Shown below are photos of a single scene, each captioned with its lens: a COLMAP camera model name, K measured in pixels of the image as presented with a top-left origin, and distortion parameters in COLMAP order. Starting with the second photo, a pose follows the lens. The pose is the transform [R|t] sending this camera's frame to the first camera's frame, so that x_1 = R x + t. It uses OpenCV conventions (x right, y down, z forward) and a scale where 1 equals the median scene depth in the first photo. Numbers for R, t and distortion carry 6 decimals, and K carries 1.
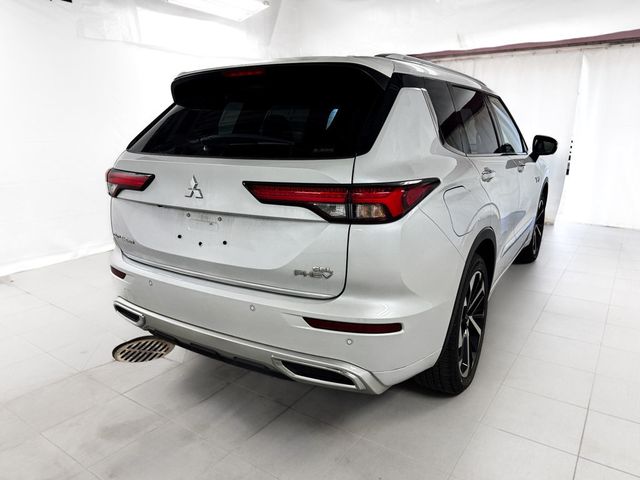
lens RADIAL K [[446.0, 0, 320.0], [0, 446.0, 240.0], [0, 0, 1]] dist [0.035288, -0.044801]
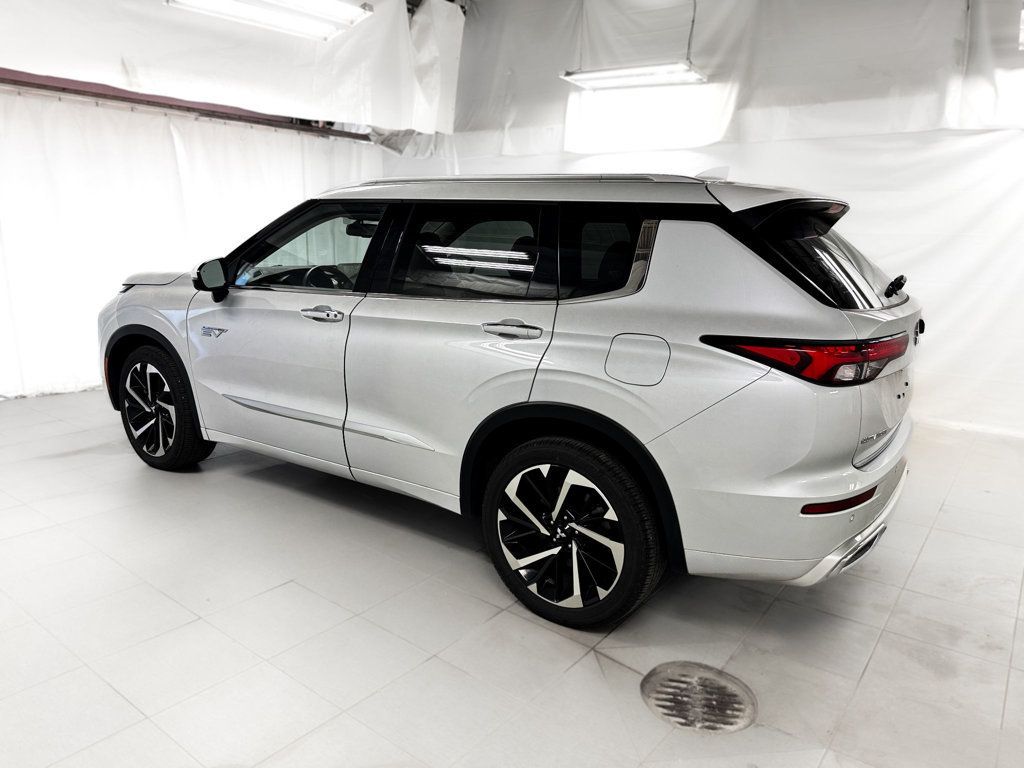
lens RADIAL K [[713.6, 0, 512.0], [0, 713.6, 384.0], [0, 0, 1]] dist [0.035288, -0.044801]
pose [[0.052402, -0.202639, 0.977850, -1.715068], [0.208491, 0.959837, 0.187734, -0.451477], [-0.976620, 0.194035, 0.092545, 1.610535]]
